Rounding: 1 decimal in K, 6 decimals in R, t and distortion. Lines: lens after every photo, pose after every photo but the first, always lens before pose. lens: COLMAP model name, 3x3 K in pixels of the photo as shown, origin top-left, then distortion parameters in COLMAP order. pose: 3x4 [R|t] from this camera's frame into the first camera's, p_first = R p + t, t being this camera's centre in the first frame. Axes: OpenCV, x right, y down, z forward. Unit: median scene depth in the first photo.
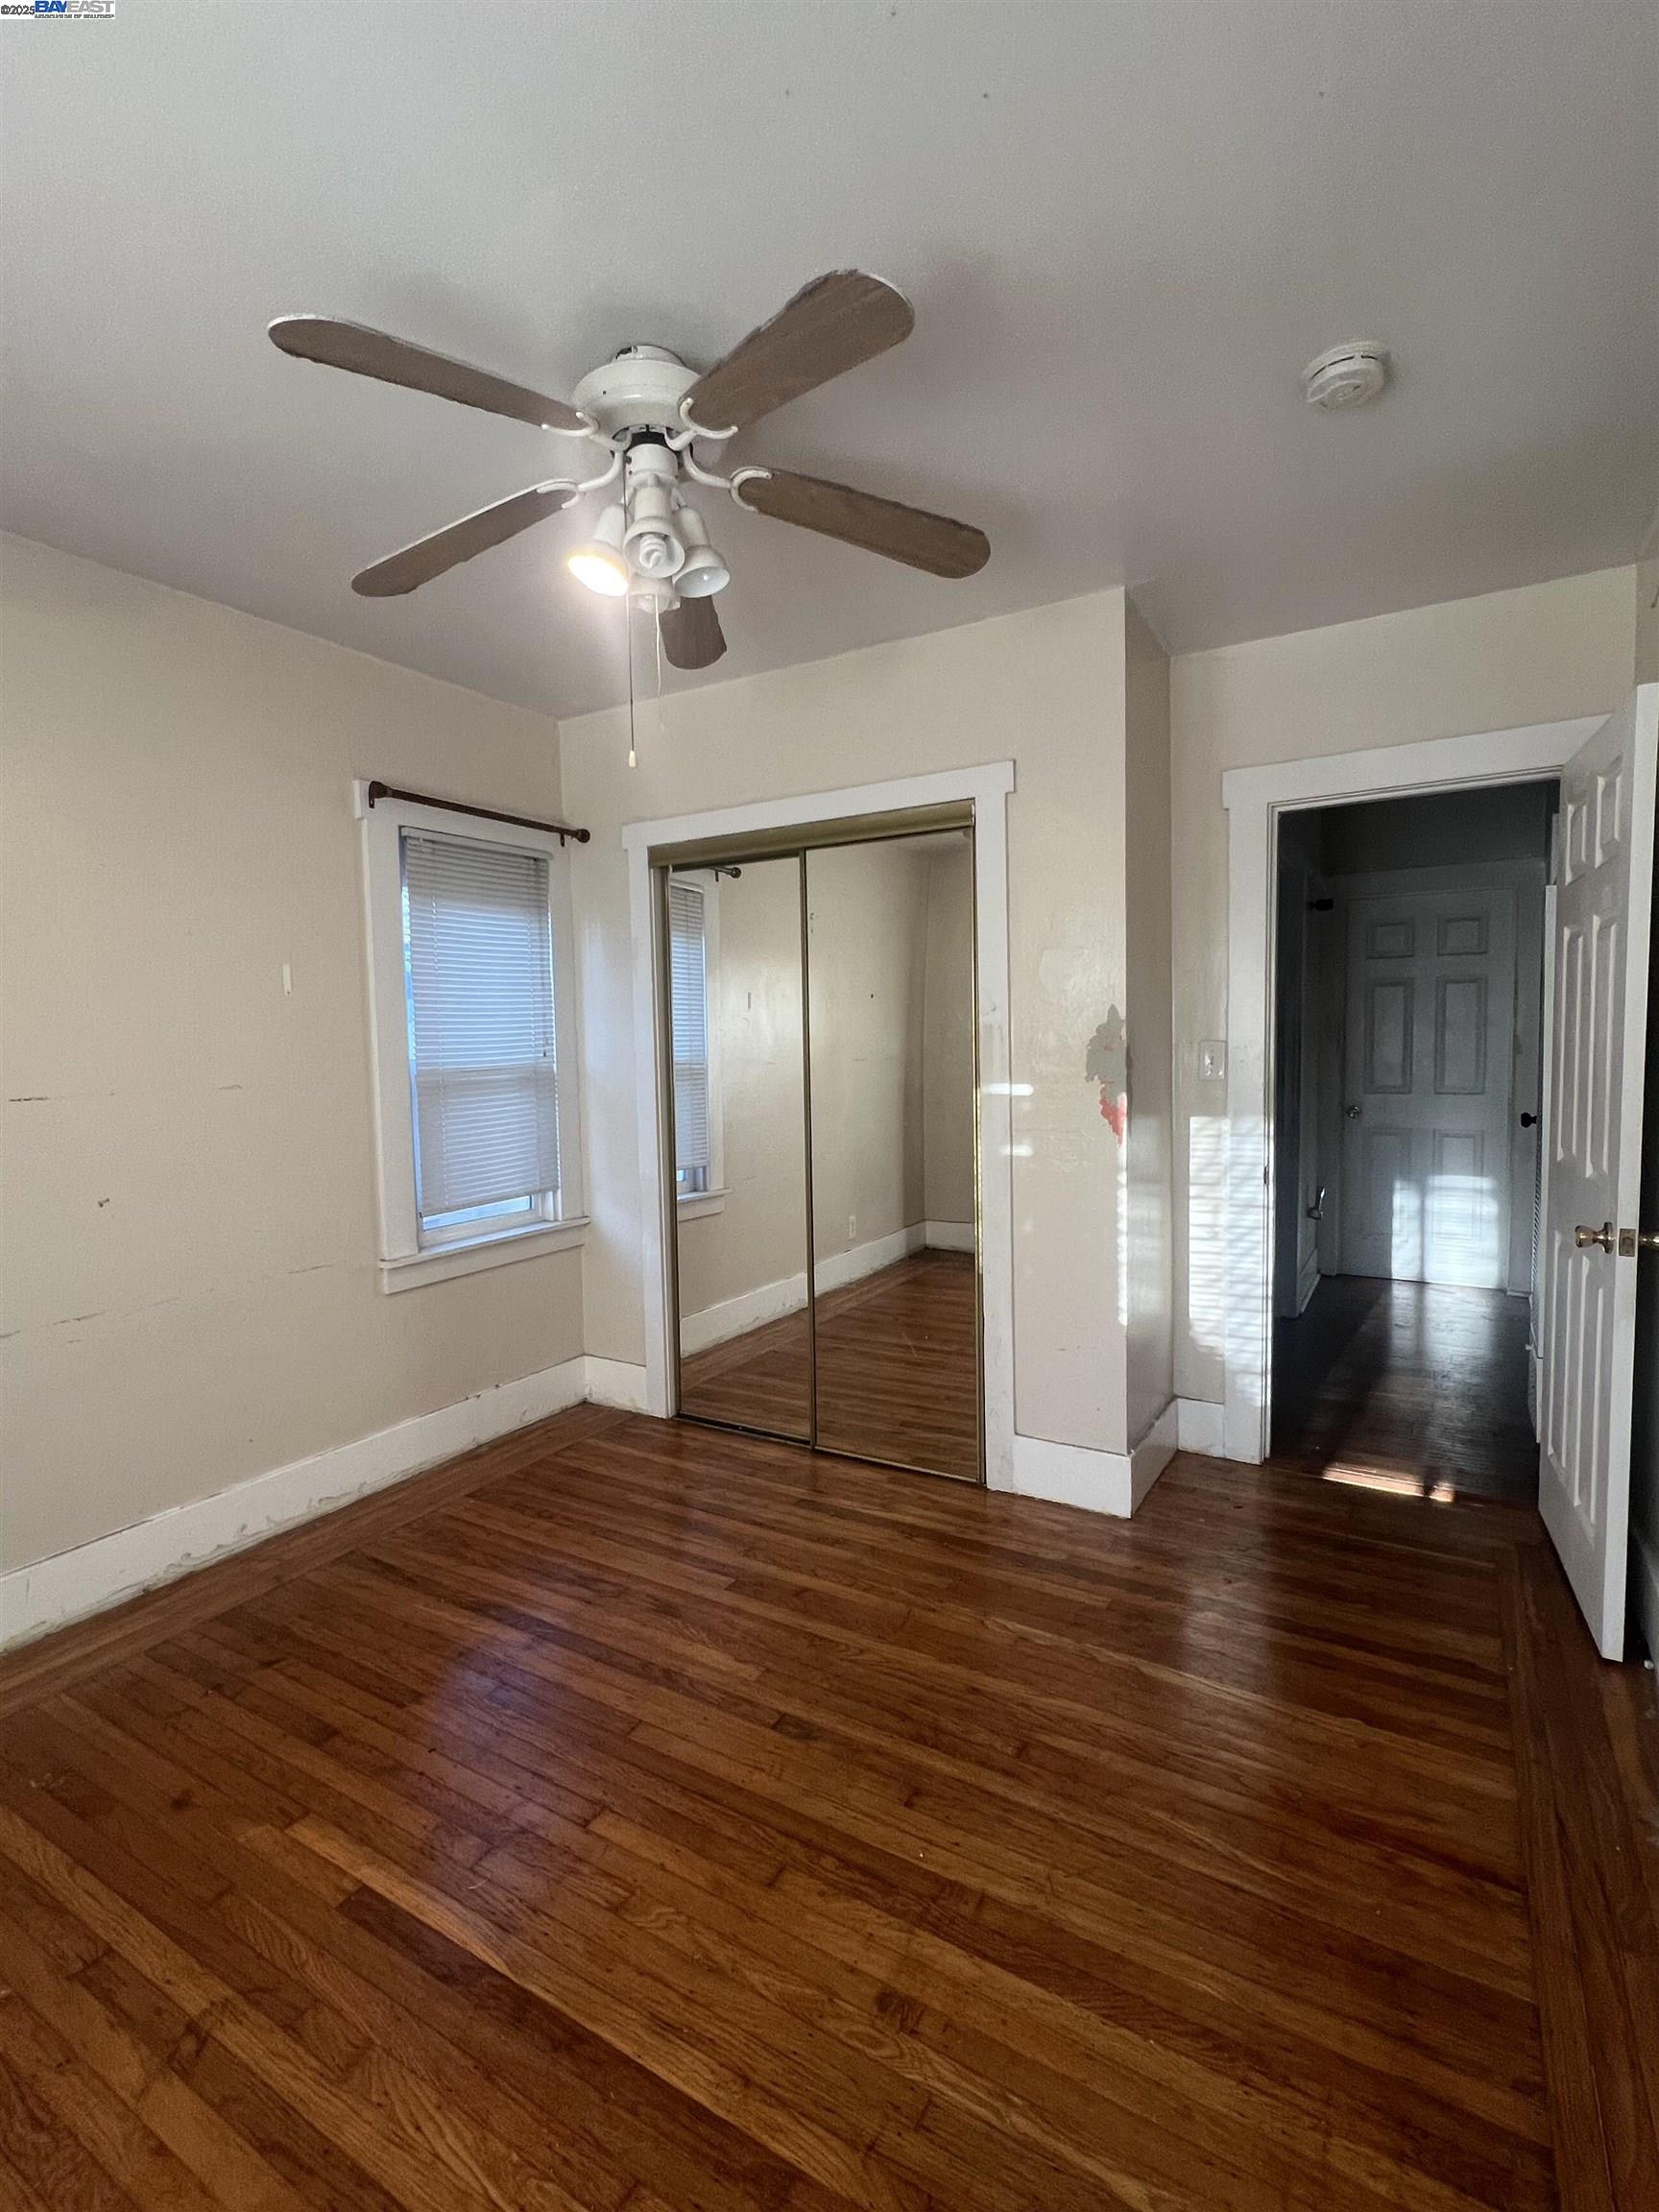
lens RADIAL K [[1047.1, 0, 829.1], [0, 1047.1, 1109.4], [0, 0, 1]] dist [-0.002030, 0.000747]
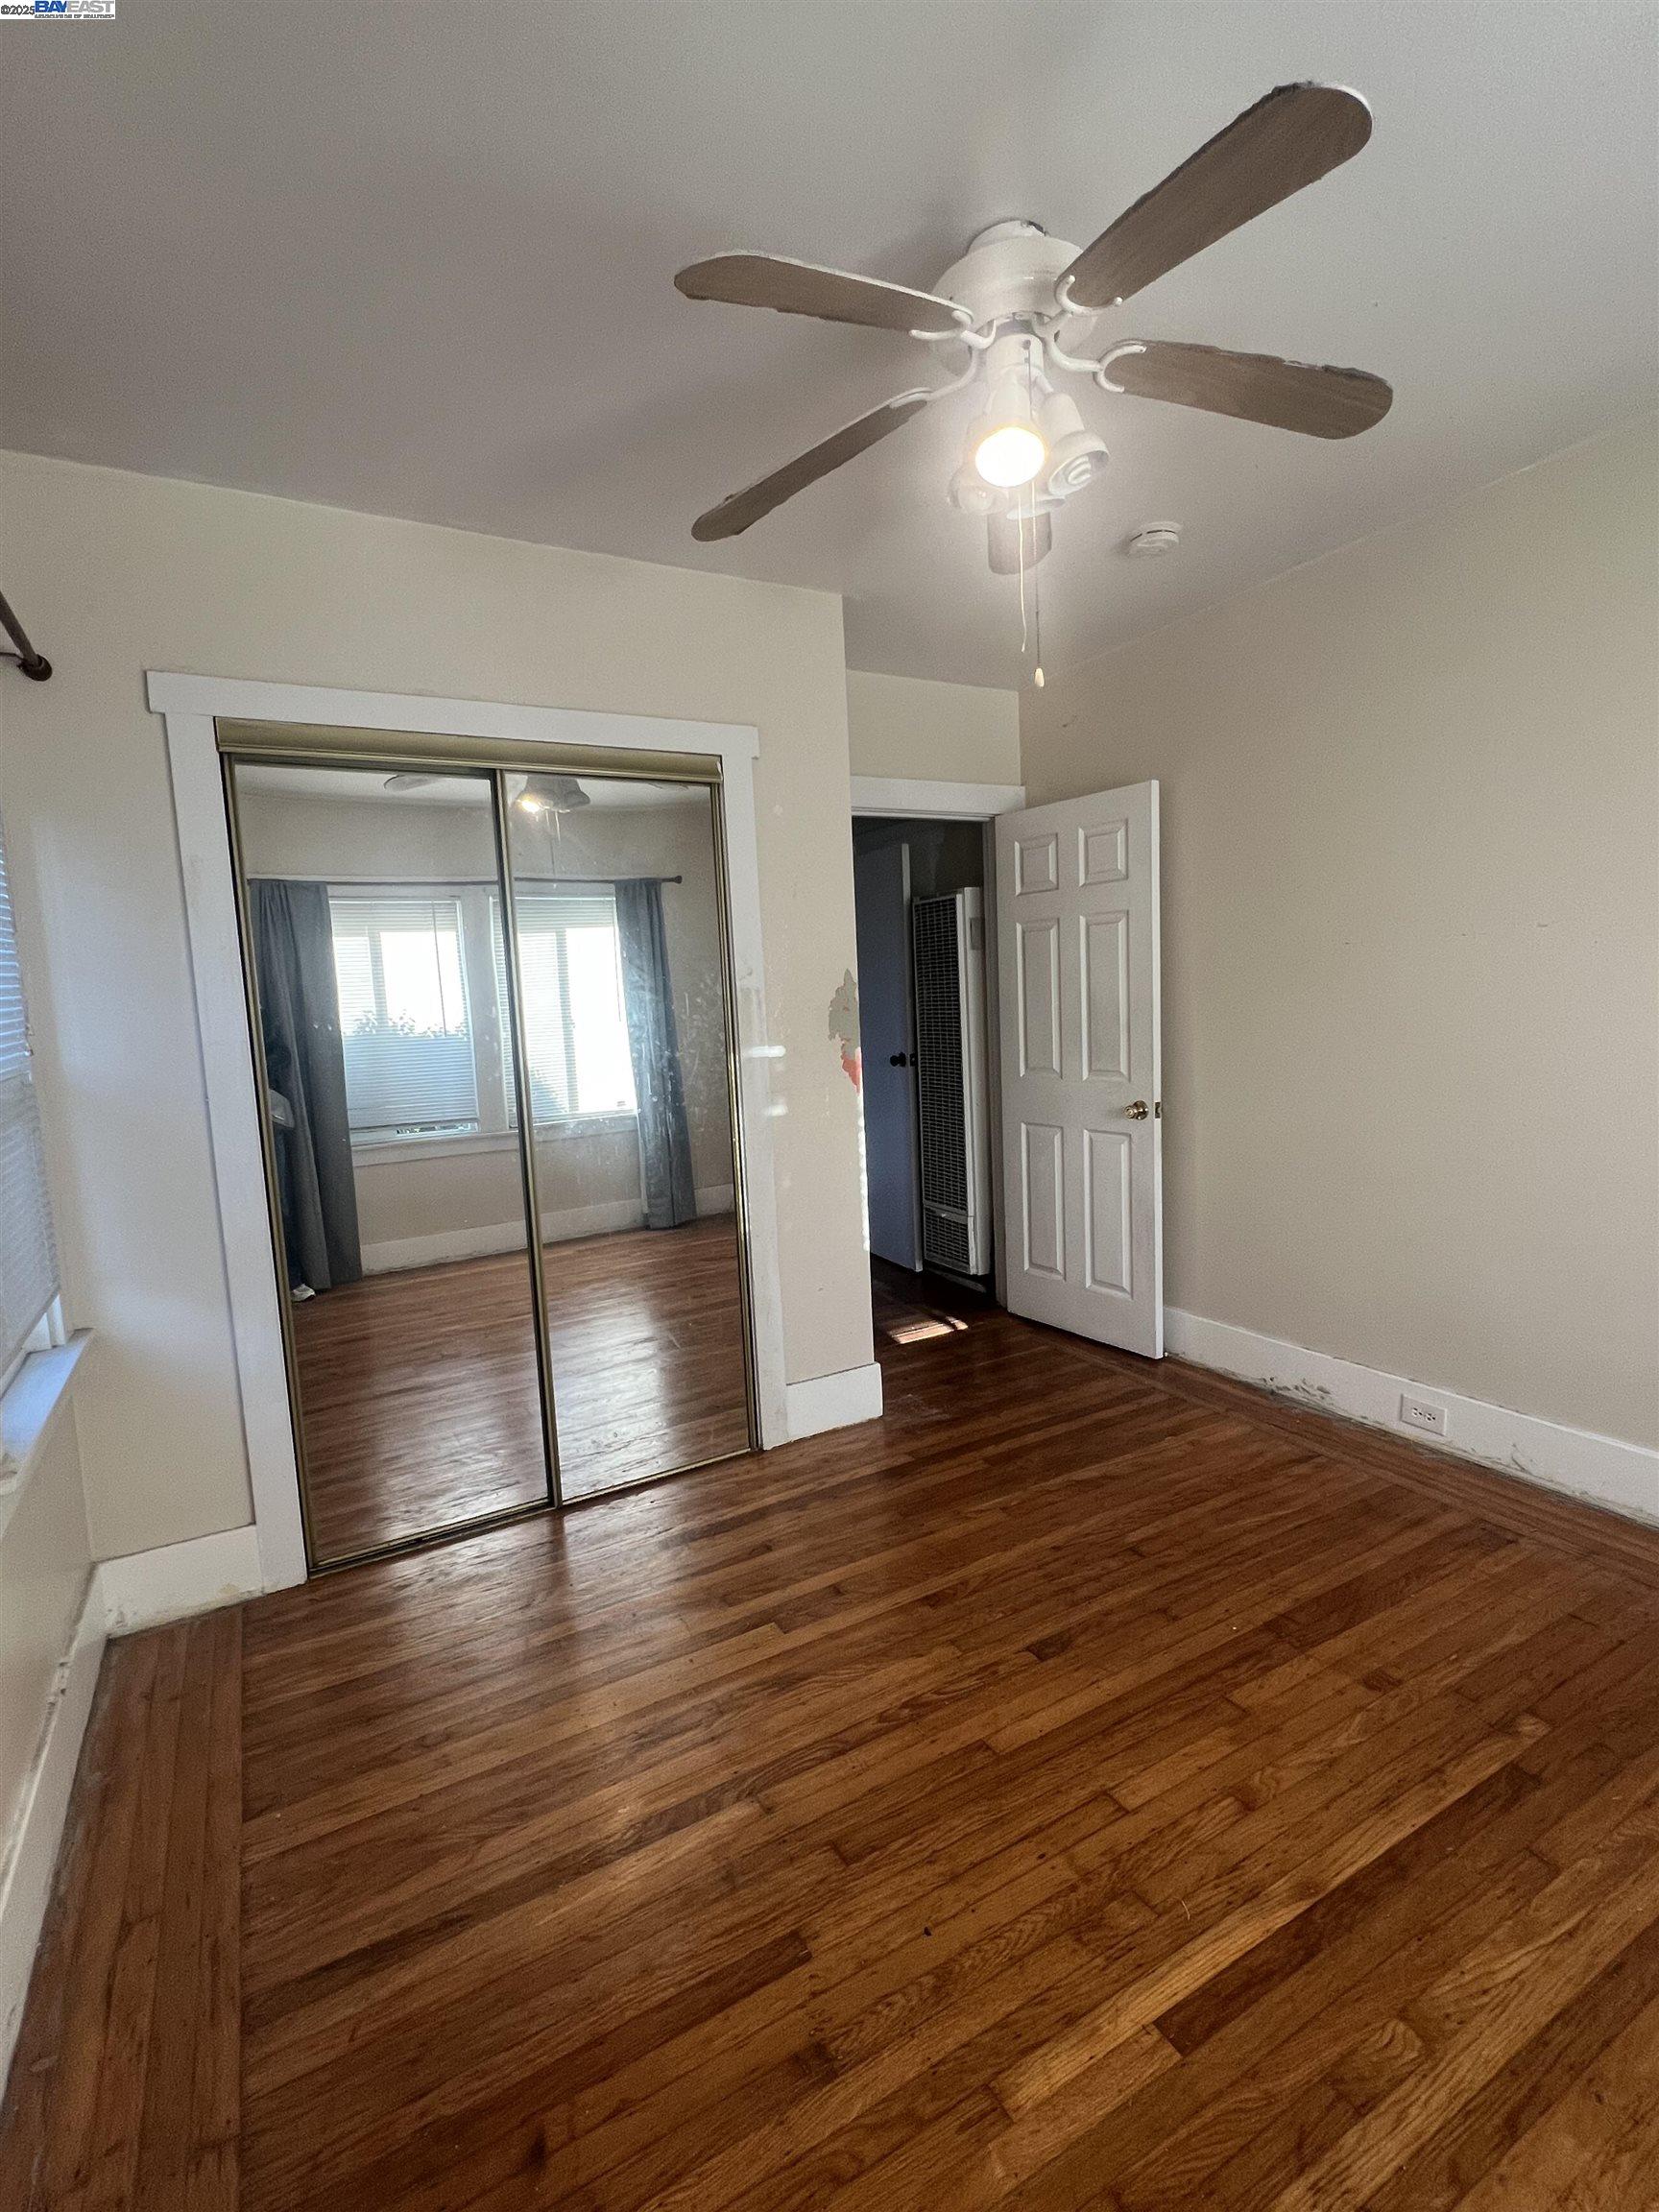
lens RADIAL K [[1047.1, 0, 836.6], [0, 1047.1, 1105.4], [0, 0, 1]] dist [-0.002030, 0.000747]
pose [[0.479562, -0.094554, 0.872399, -0.952661], [0.096717, 0.993816, 0.054548, -0.022457], [-0.872162, 0.058217, 0.485741, 0.620611]]
